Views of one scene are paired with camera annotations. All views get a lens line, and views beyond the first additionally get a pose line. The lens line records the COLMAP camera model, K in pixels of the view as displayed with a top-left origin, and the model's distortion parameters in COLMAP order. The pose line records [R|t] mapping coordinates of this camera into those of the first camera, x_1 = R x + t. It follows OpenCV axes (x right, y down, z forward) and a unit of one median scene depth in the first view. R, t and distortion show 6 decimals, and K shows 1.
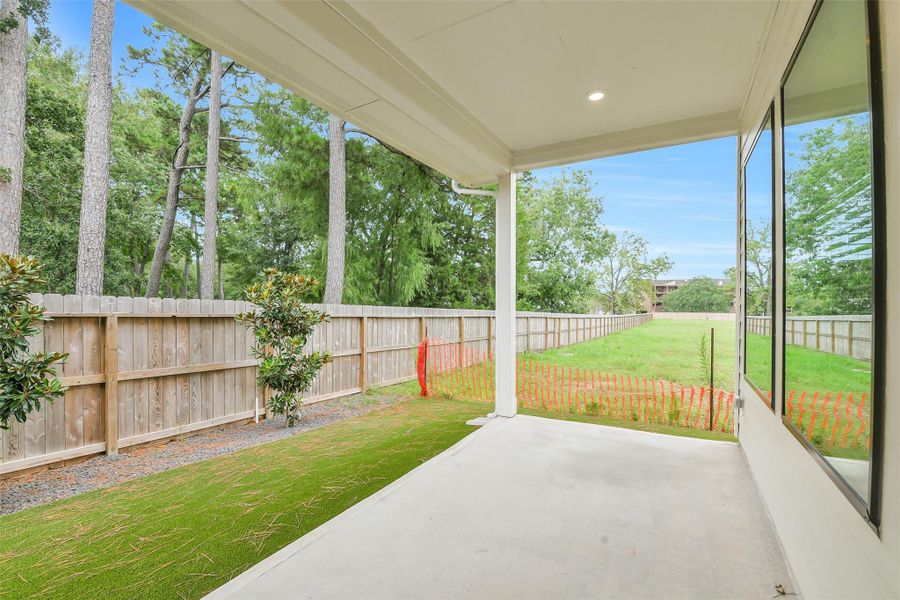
lens RADIAL K [[401.1, 0, 453.1], [0, 401.1, 304.9], [0, 0, 1]] dist [0.004376, -0.003188]
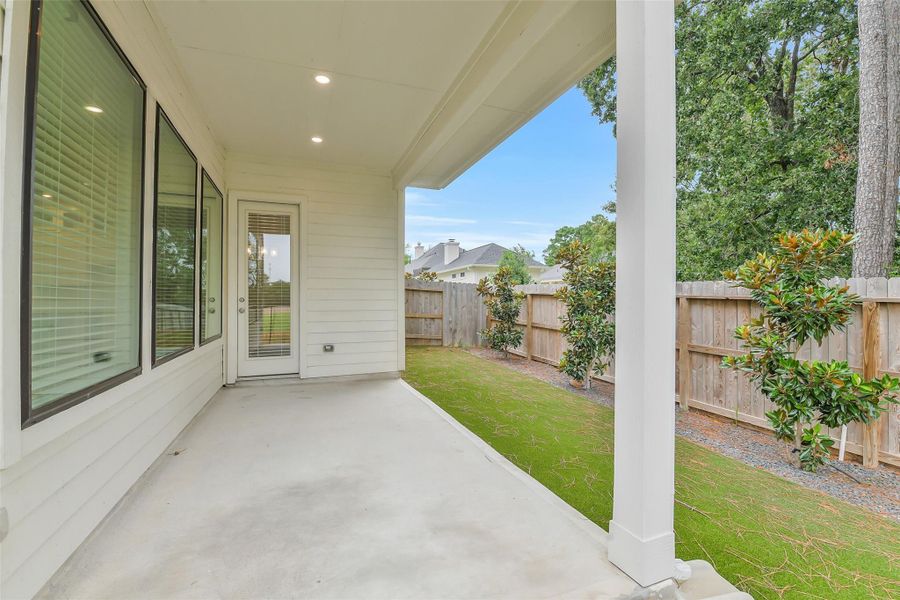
lens RADIAL K [[401.1, 0, 453.0], [0, 401.1, 296.9], [0, 0, 1]] dist [0.004376, -0.003188]
pose [[-0.636087, -0.010598, -0.771544, 0.534700], [0.003469, 0.999856, -0.016595, 0.040500], [0.771609, -0.013233, -0.635959, 1.137488]]
